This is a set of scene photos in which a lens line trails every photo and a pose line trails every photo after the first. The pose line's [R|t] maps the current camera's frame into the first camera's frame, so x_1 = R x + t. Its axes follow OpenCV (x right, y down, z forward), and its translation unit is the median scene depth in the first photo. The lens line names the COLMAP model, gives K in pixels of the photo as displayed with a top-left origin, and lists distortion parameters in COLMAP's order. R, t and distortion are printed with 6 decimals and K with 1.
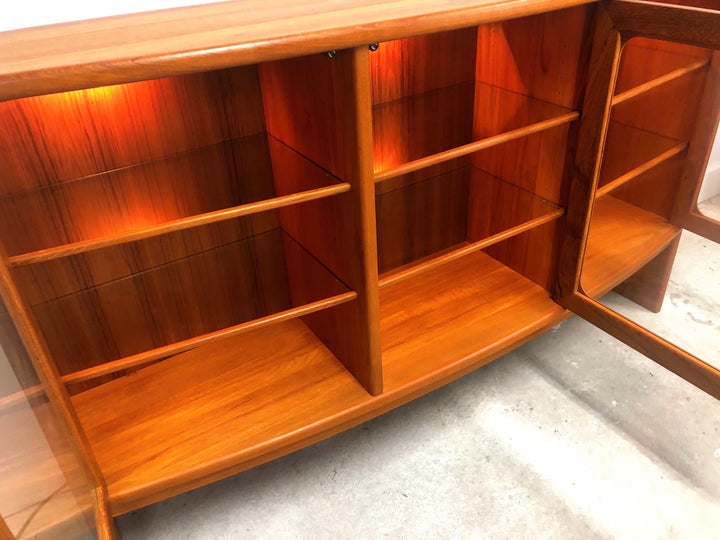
lens RADIAL K [[604.7, 0, 371.1], [0, 604.7, 270.0], [0, 0, 1]] dist [0.009691, -0.000512]
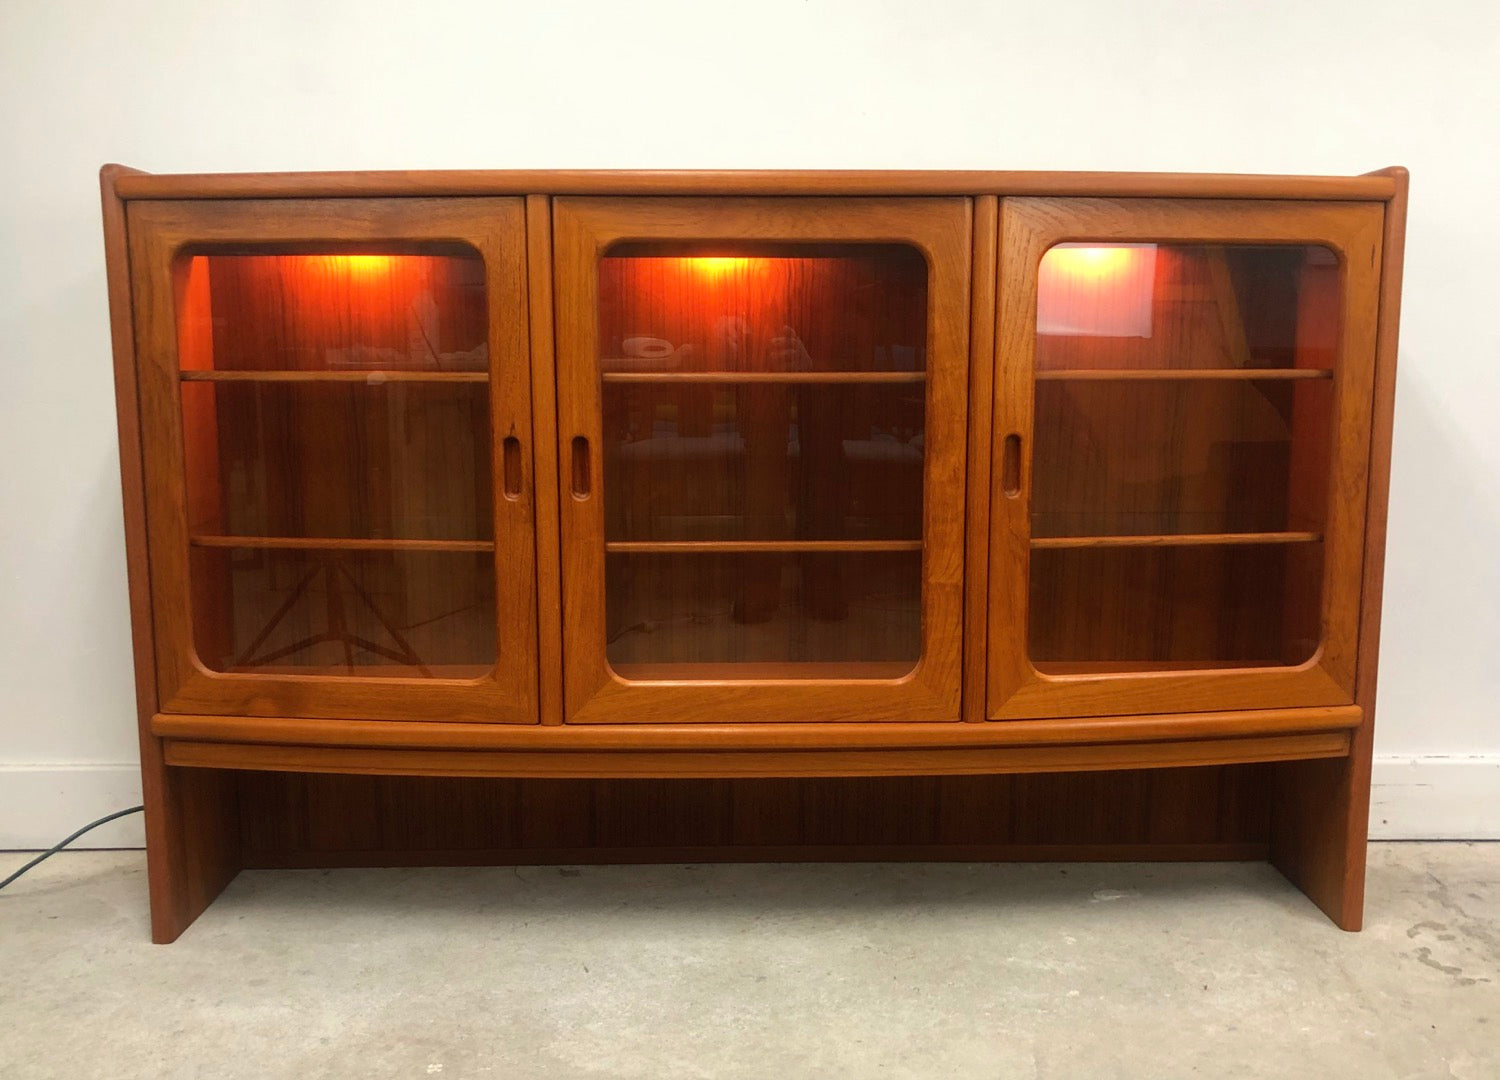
lens RADIAL K [[1447.3, 0, 770.0], [0, 1447.3, 550.8], [0, 0, 1]] dist [0.050959, -0.104032]
pose [[0.852994, 0.116721, -0.508703, 0.871278], [-0.311245, 0.896157, -0.316274, 0.405213], [0.418962, 0.428111, 0.800745, -0.197261]]
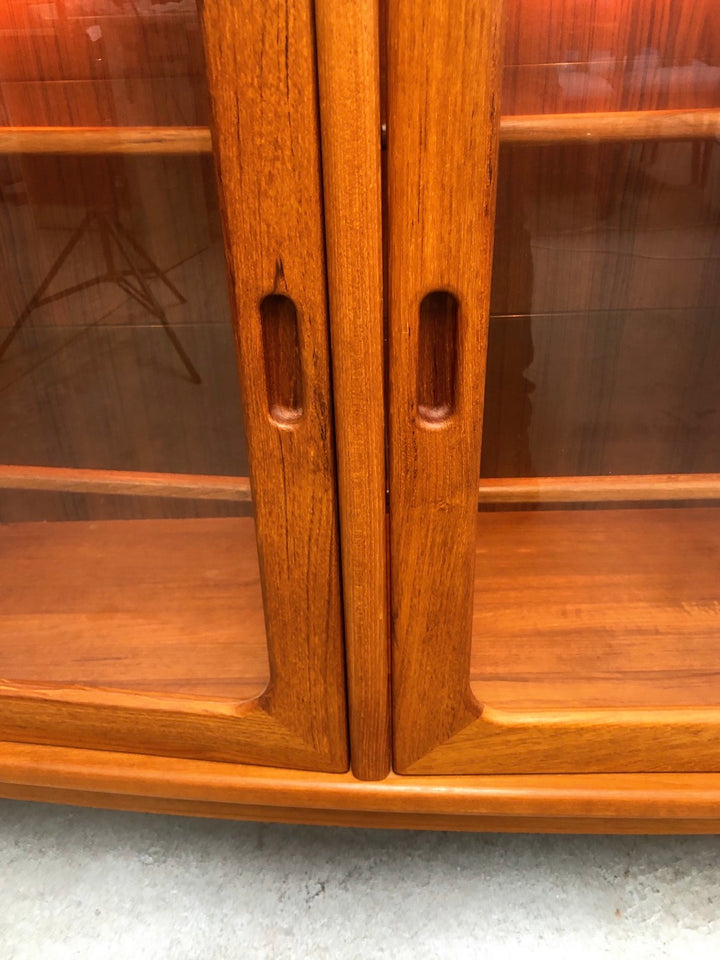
lens RADIAL K [[844.8, 0, 355.6], [0, 844.8, 476.6], [0, 0, 1]] dist [0.005796, 0.009661]
pose [[0.836836, 0.297164, -0.459781, 0.168323], [-0.300964, 0.951276, 0.067049, -0.004584], [0.457303, 0.082269, 0.885497, 0.461651]]
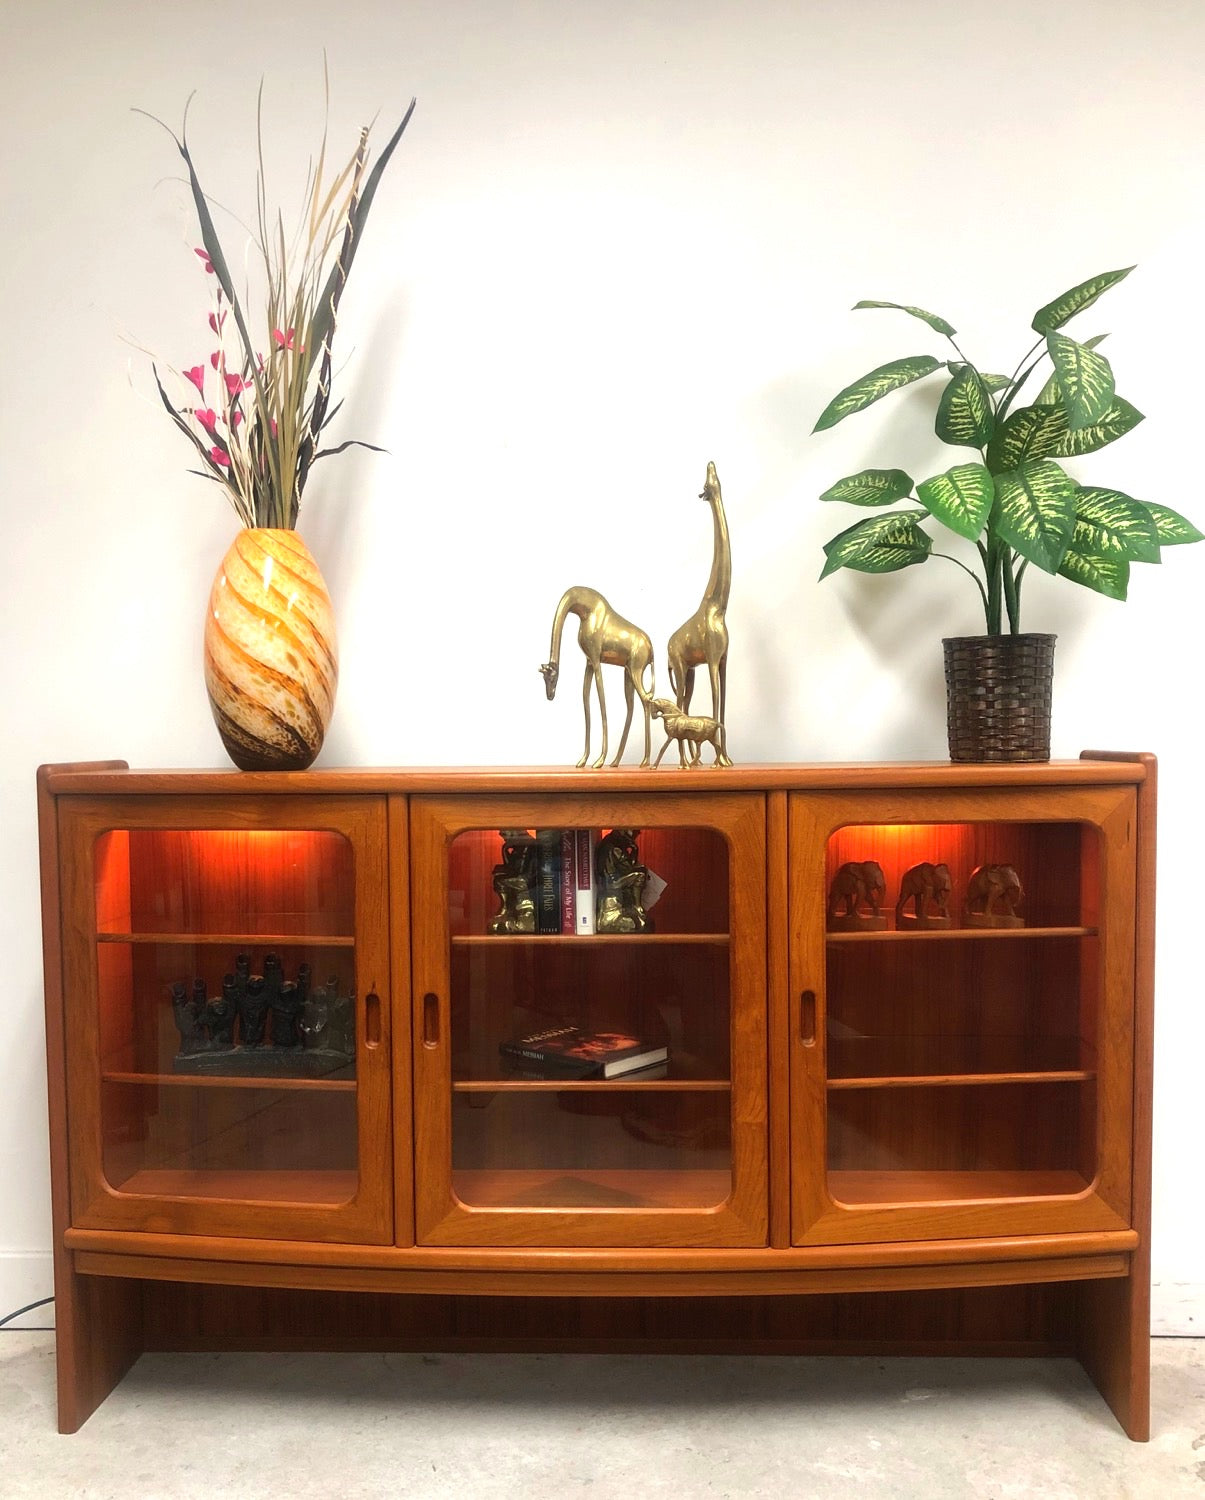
lens RADIAL K [[1420.9, 0, 614.5], [0, 1420.9, 809.2], [0, 0, 1]] dist [-0.002767, 0.035744]
pose [[0.820463, 0.068832, -0.567541, 1.037465], [-0.329473, 0.868220, -0.371002, 0.267308], [0.467213, 0.491382, 0.735020, -0.364621]]
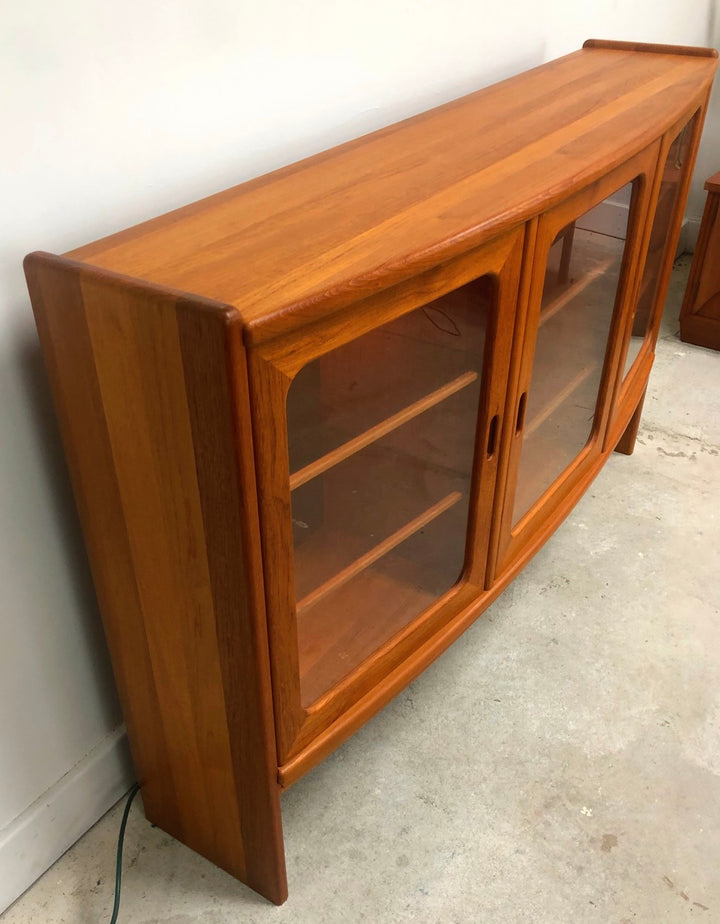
lens RADIAL K [[898.4, 0, 350.5], [0, 898.4, 514.0], [0, 0, 1]] dist [0.020441, -0.007102]
pose [[0.917458, -0.203510, 0.341839, -0.546961], [0.185679, 0.978972, 0.084477, -0.047484], [-0.351843, -0.014032, 0.935954, -0.156614]]
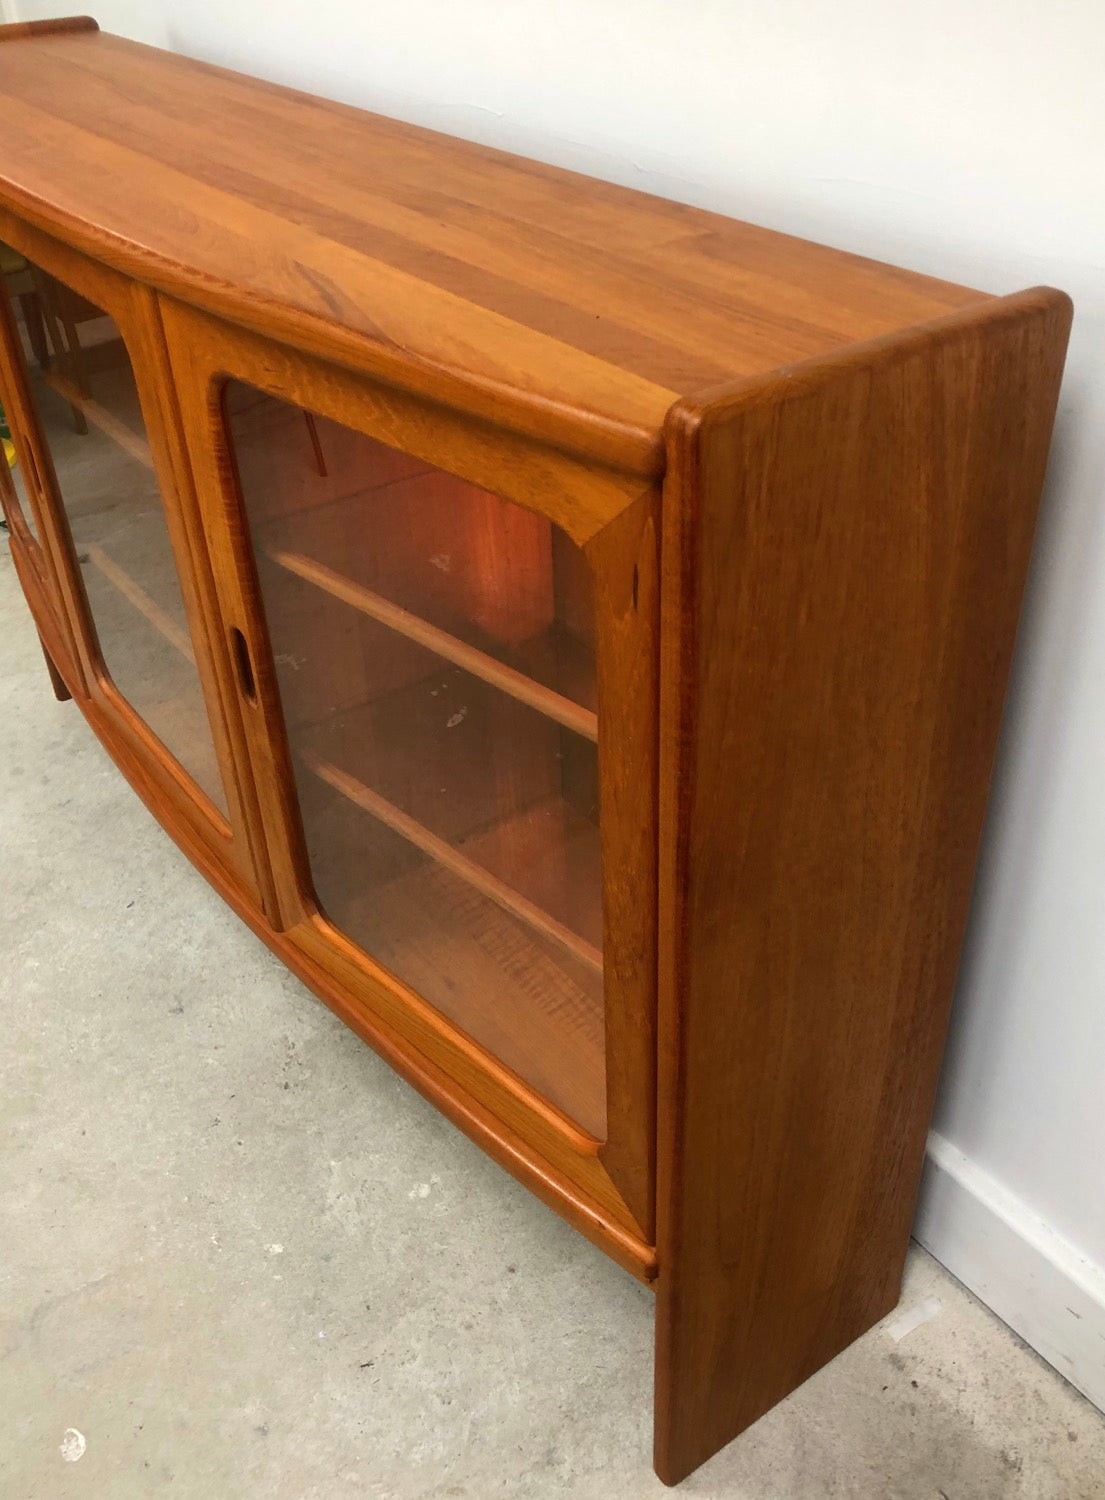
lens RADIAL K [[1387.1, 0, 554.8], [0, 1387.1, 699.3], [0, 0, 1]] dist [-0.044780, 0.117474]
pose [[0.052120, 0.592248, -0.804068, 1.103283], [-0.504731, 0.710377, 0.490521, -0.694140], [0.861702, 0.380272, 0.335951, 0.836867]]
